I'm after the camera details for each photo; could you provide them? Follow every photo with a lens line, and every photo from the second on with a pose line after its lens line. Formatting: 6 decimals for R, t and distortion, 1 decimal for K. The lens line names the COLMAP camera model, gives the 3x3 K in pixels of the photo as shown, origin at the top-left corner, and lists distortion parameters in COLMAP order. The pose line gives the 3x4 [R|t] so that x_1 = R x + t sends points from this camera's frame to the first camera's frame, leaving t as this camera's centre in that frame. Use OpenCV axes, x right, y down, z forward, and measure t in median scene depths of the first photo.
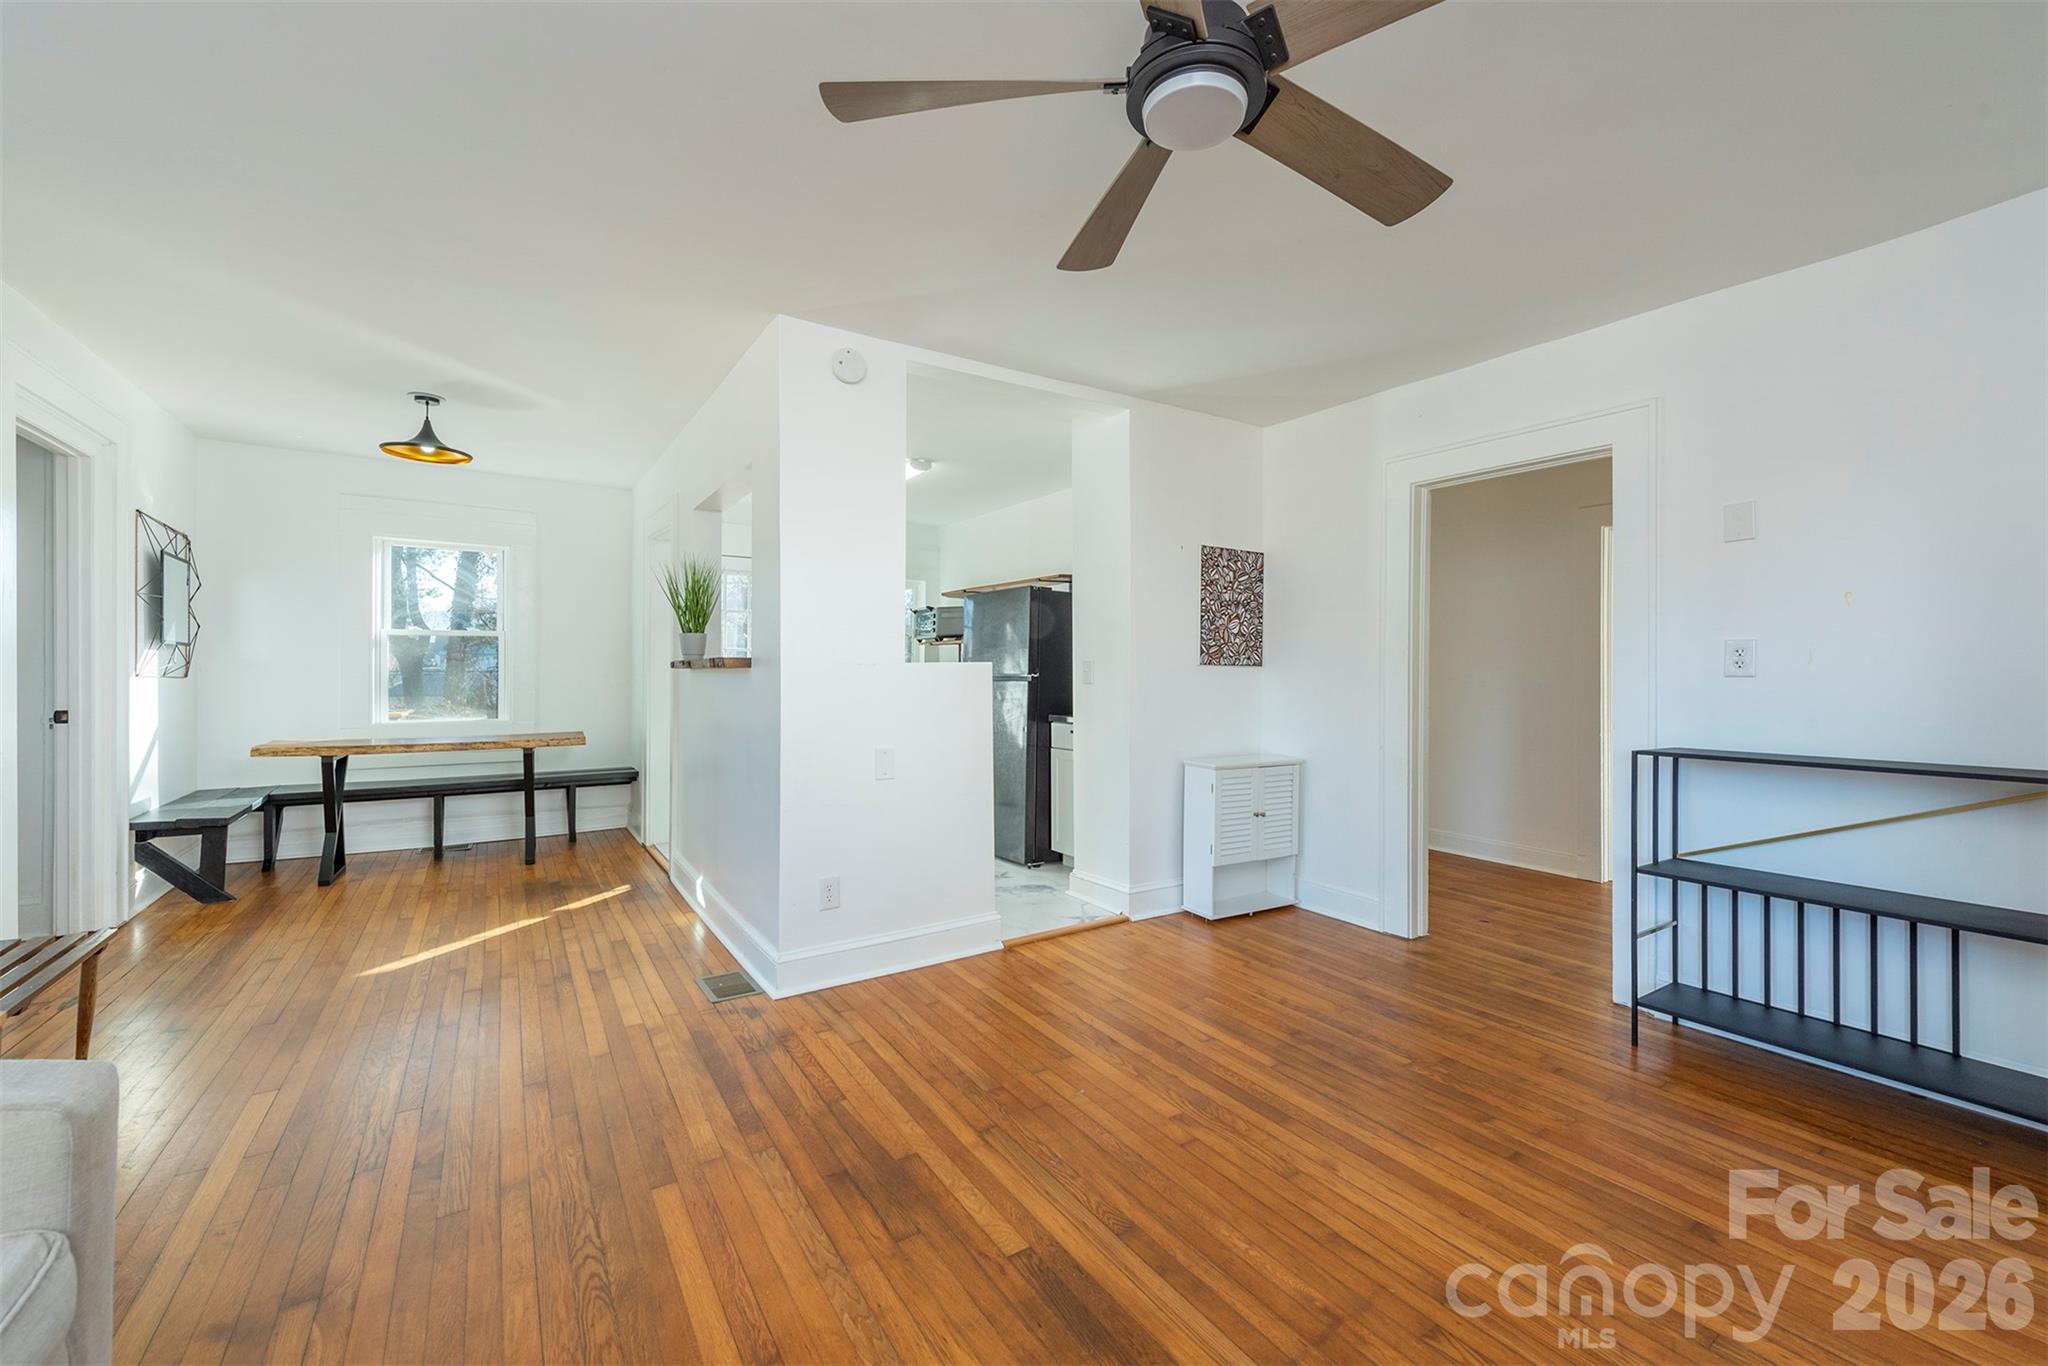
lens RADIAL K [[805.6, 0, 1033.0], [0, 805.6, 682.8], [0, 0, 1]] dist [0.011289, -0.002942]
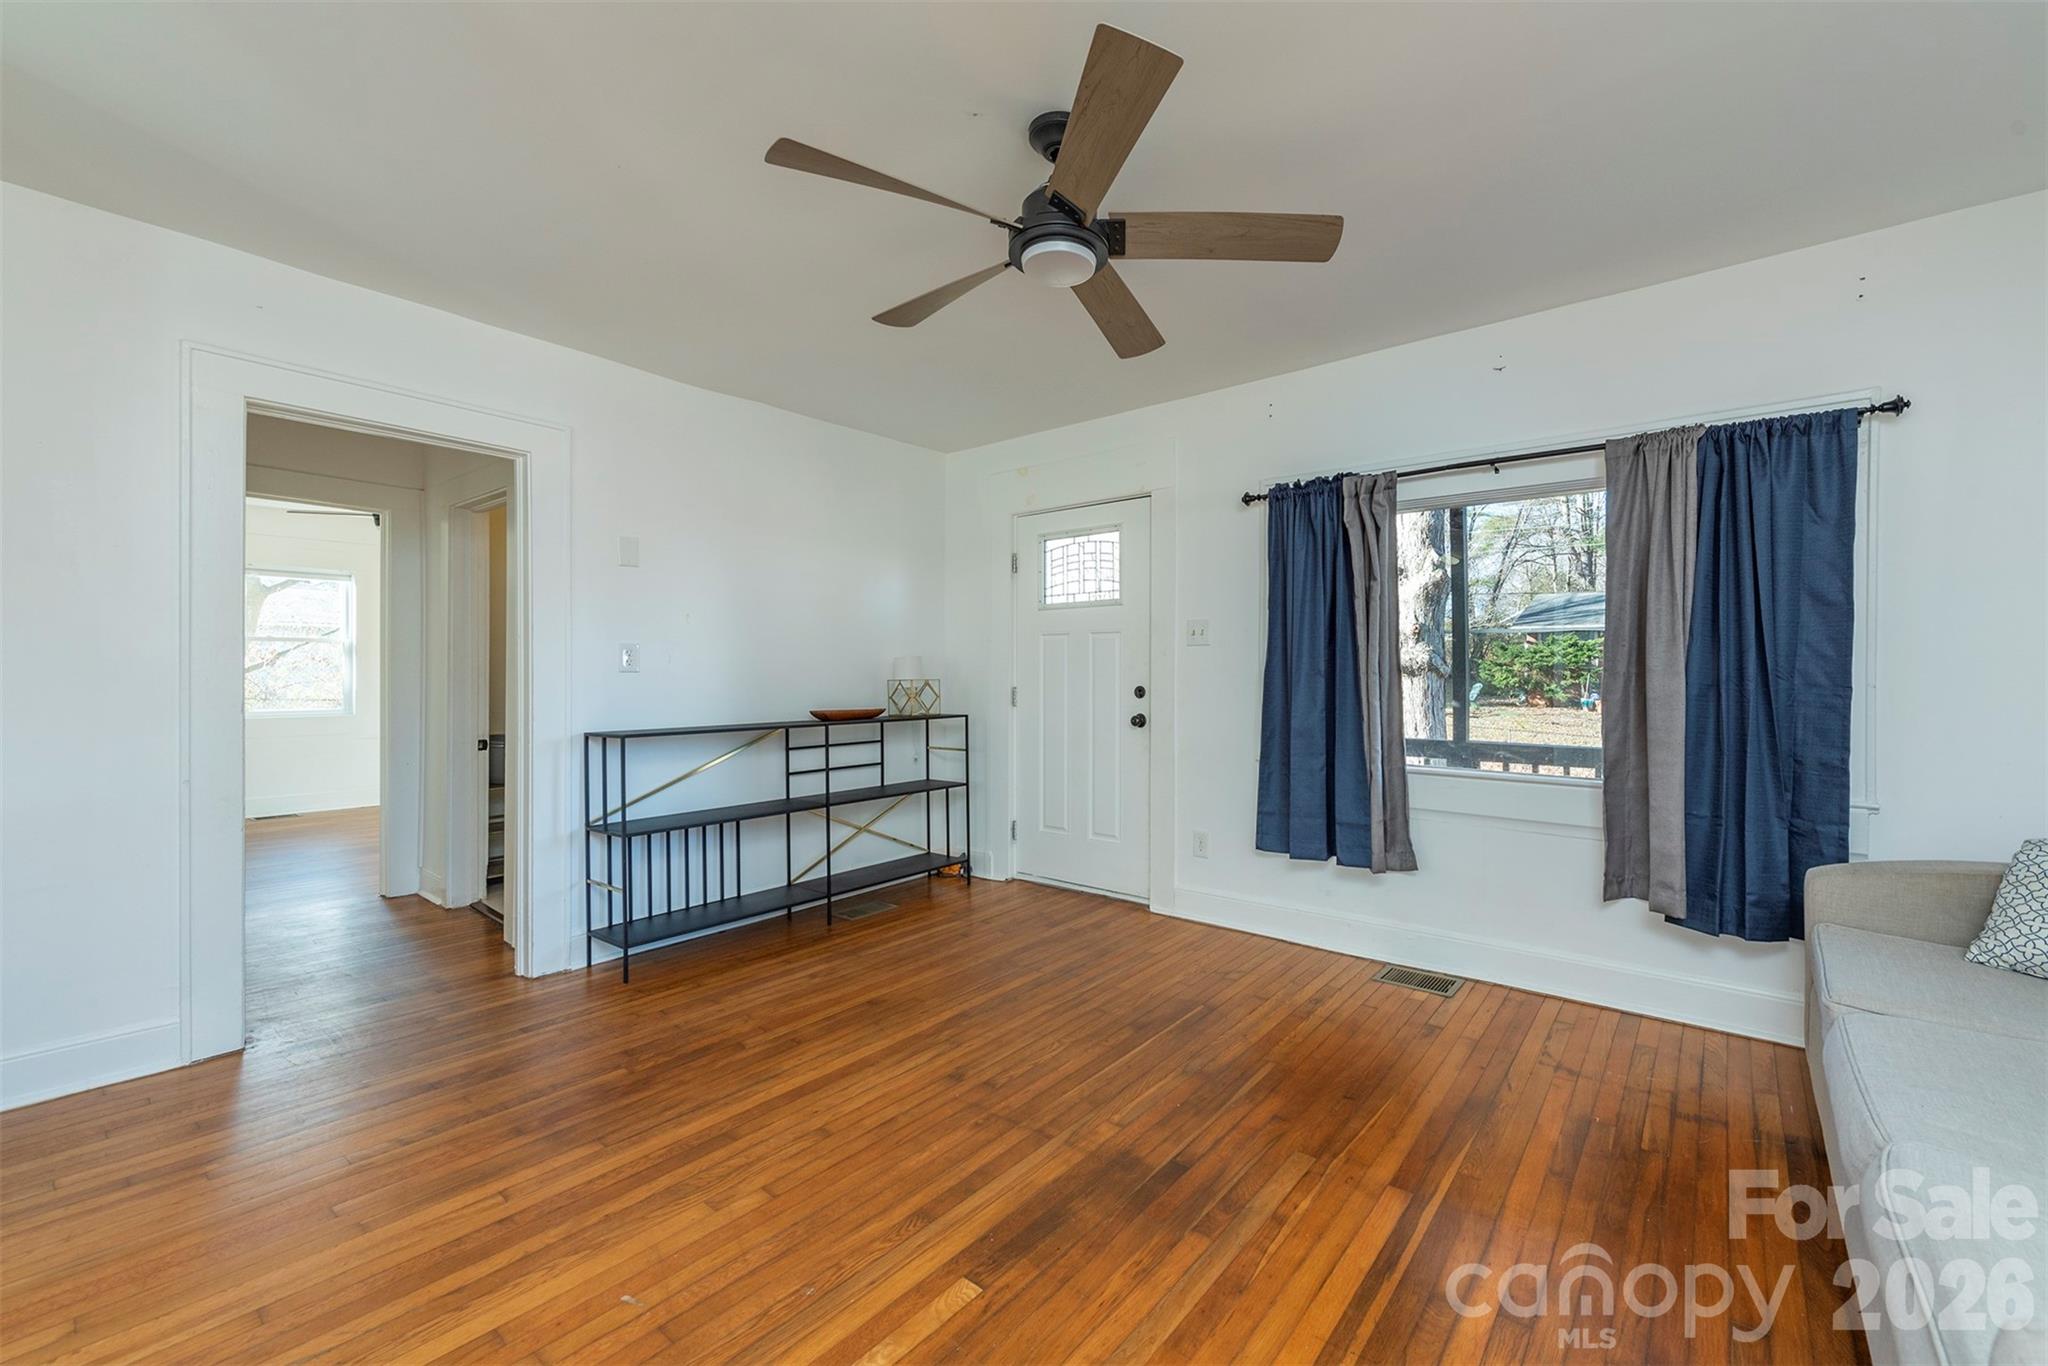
lens RADIAL K [[805.6, 0, 1088.7], [0, 805.6, 686.5], [0, 0, 1]] dist [0.011289, -0.002942]
pose [[-0.316870, -0.023723, 0.948172, -0.459565], [0.003252, 0.999654, 0.026098, -0.013598], [-0.948463, 0.011353, -0.316683, 0.561957]]
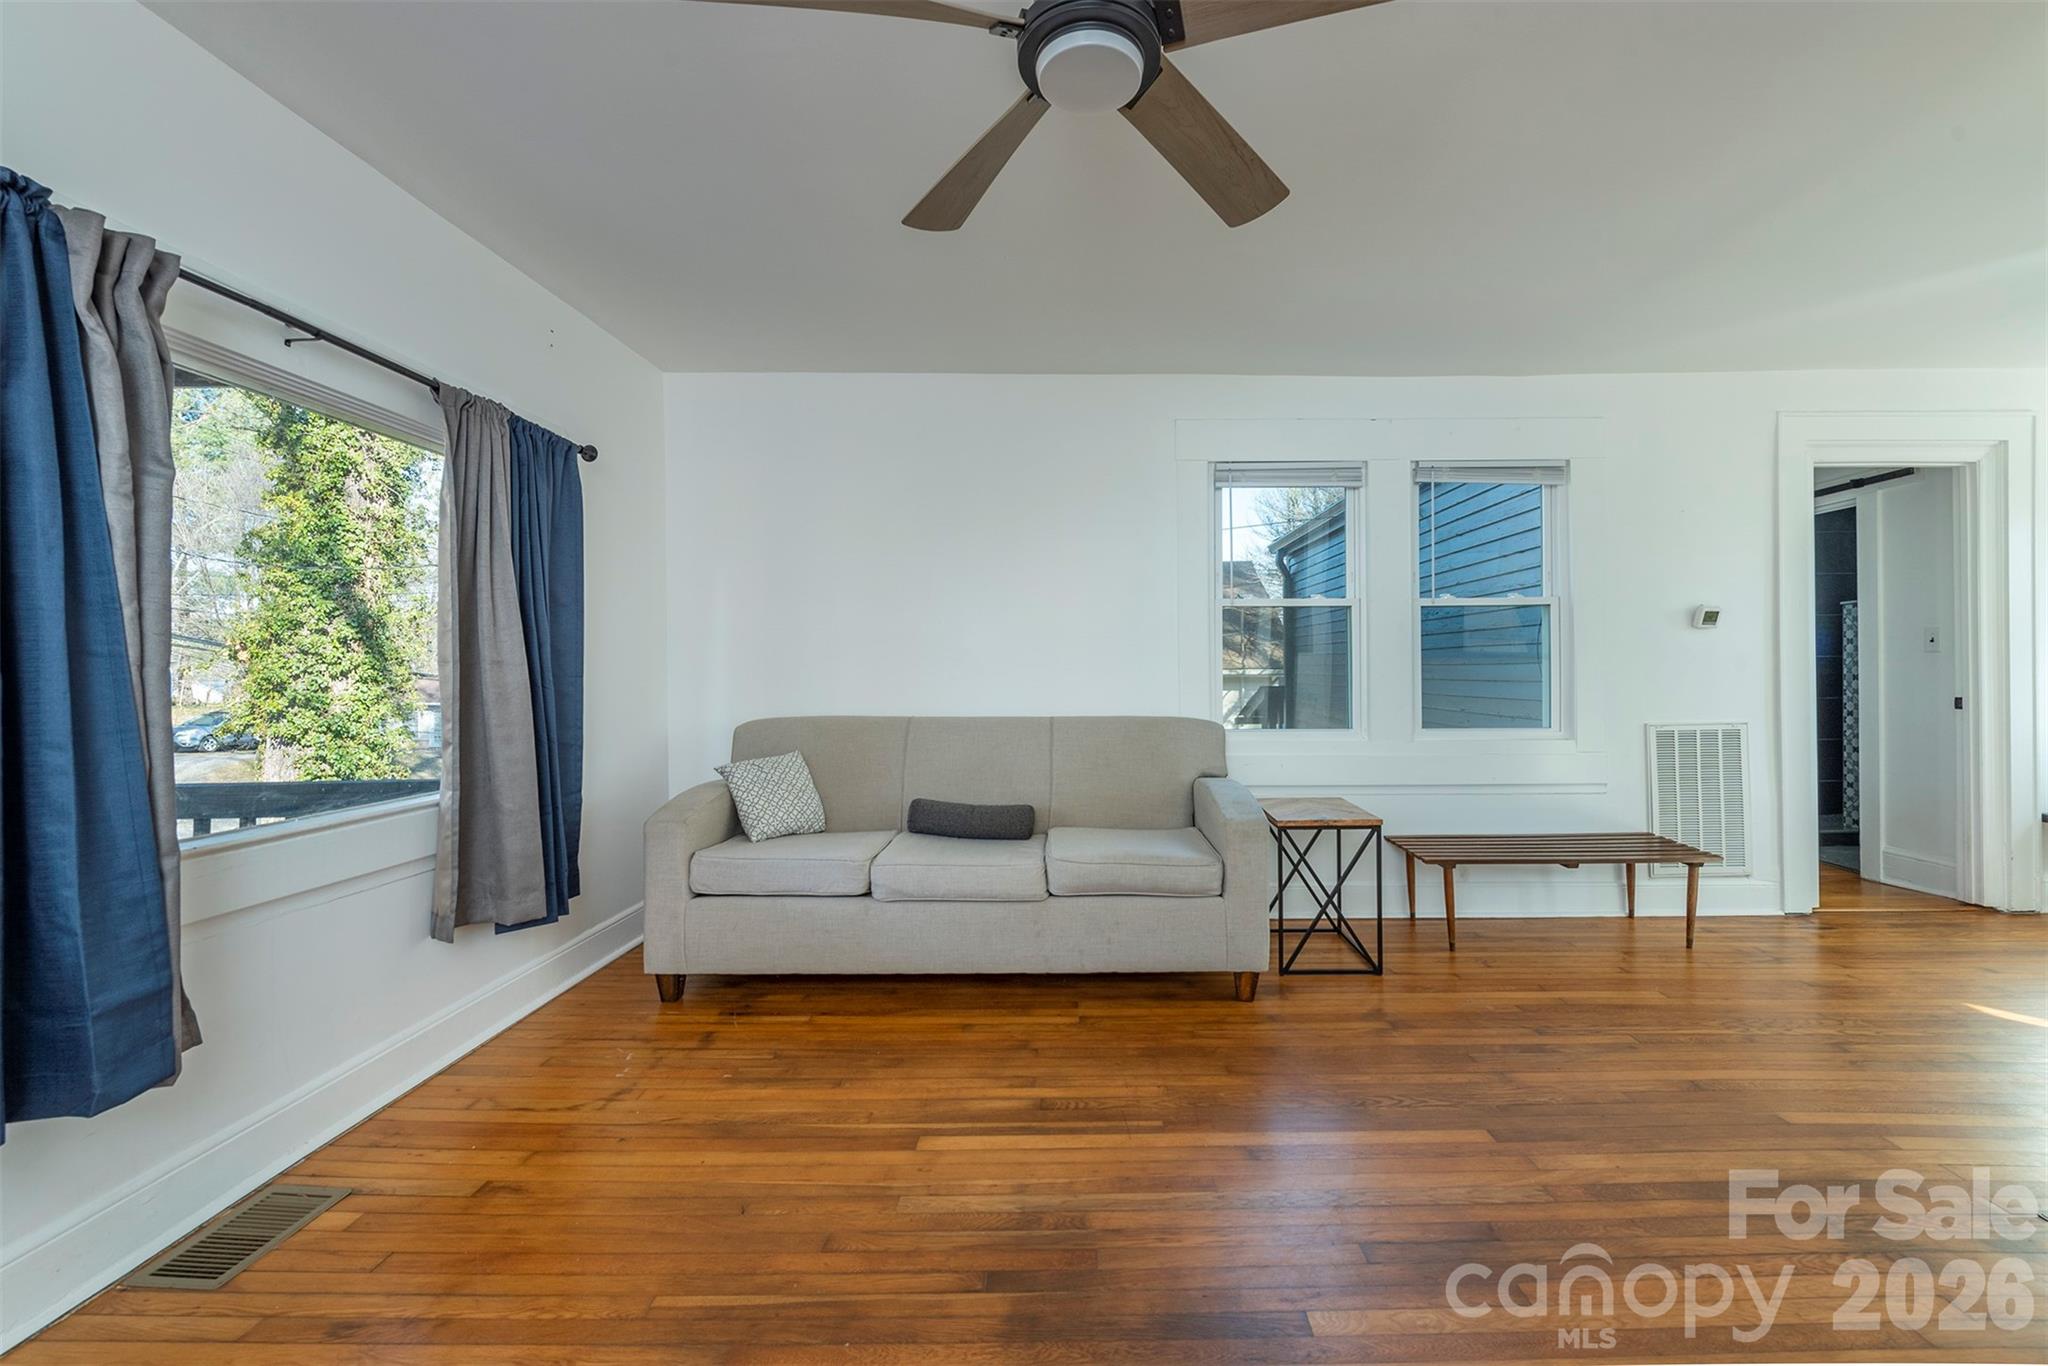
lens RADIAL K [[835.6, 0, 1081.0], [0, 835.6, 666.2], [0, 0, 1]] dist [0.003087, -0.001100]
pose [[-0.556344, -0.003229, -0.830946, 0.420802], [-0.003386, 0.999993, -0.001619, -0.002342], [0.830945, 0.001912, -0.556351, 0.624822]]
